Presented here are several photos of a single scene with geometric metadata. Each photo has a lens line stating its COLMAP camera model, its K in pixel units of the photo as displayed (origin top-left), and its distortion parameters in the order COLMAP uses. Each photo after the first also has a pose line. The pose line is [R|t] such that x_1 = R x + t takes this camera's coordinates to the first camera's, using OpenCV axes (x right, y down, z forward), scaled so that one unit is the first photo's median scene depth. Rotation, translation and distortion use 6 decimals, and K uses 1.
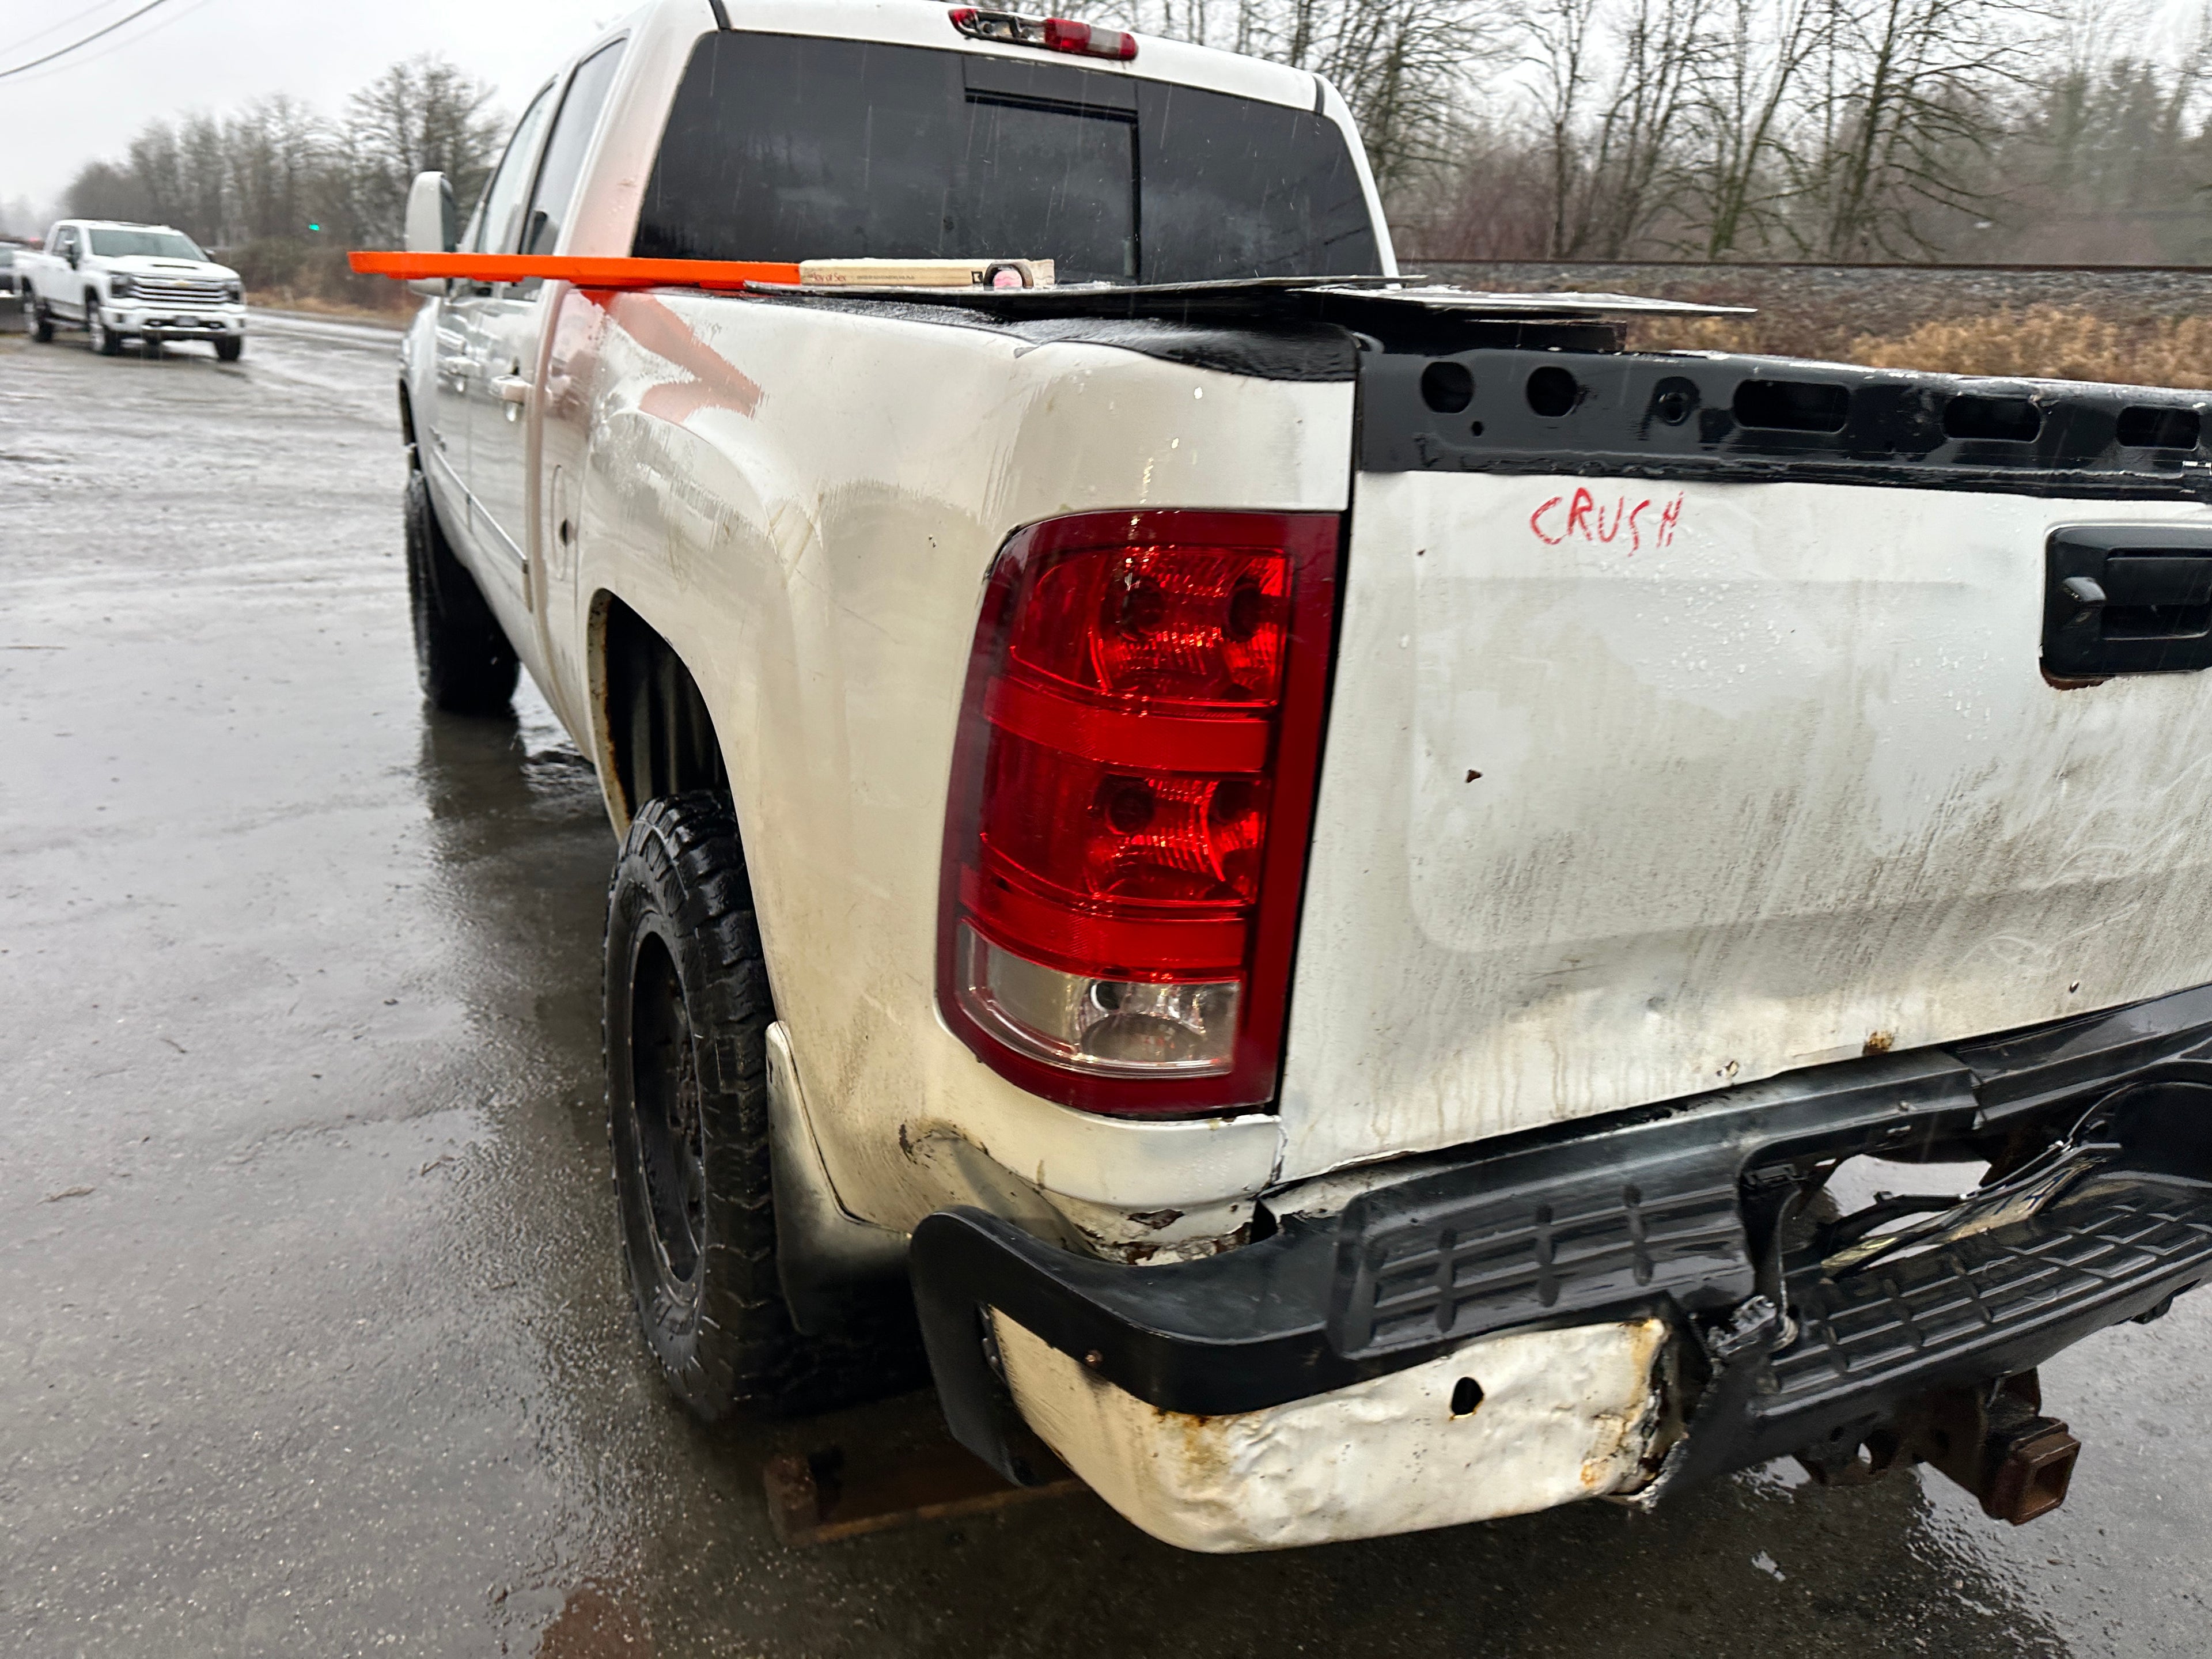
lens RADIAL K [[1549.0, 0, 1097.6], [0, 1549.0, 822.2], [0, 0, 1]] dist [0.067437, -0.106271]
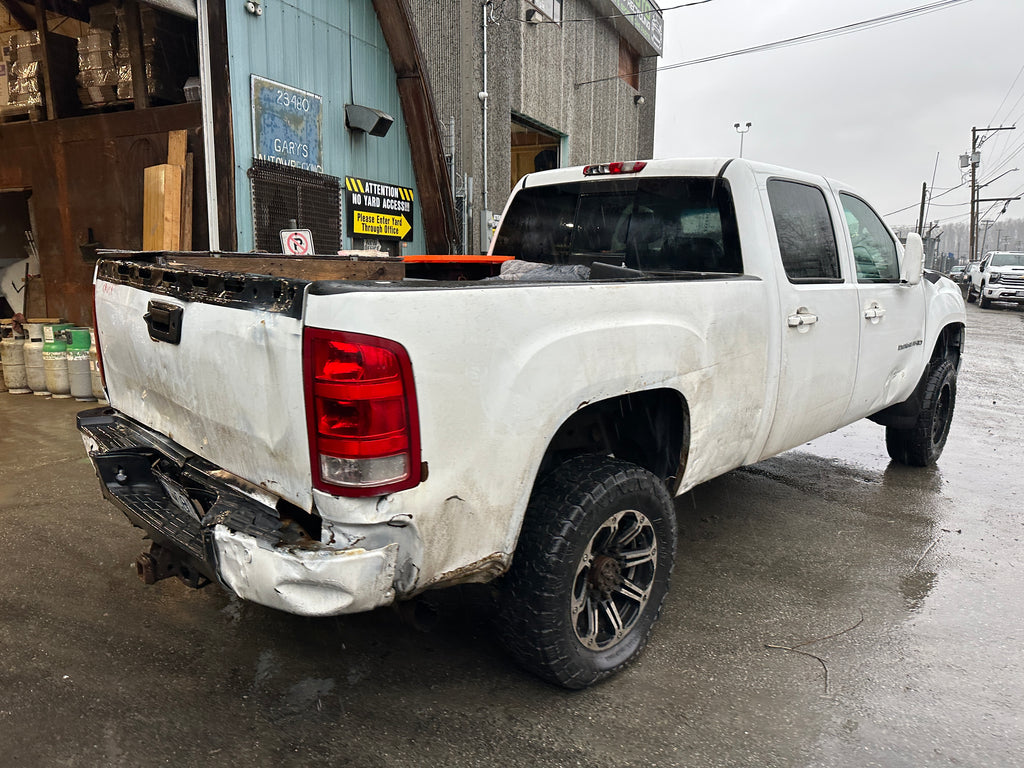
lens RADIAL K [[710.1, 0, 519.0], [0, 710.1, 392.5], [0, 0, 1]] dist [0.142878, -0.275301]
pose [[0.329351, 0.133875, -0.934669, 2.501819], [-0.299348, 0.953637, 0.031110, -0.278161], [0.895499, 0.269545, 0.354156, 1.153501]]
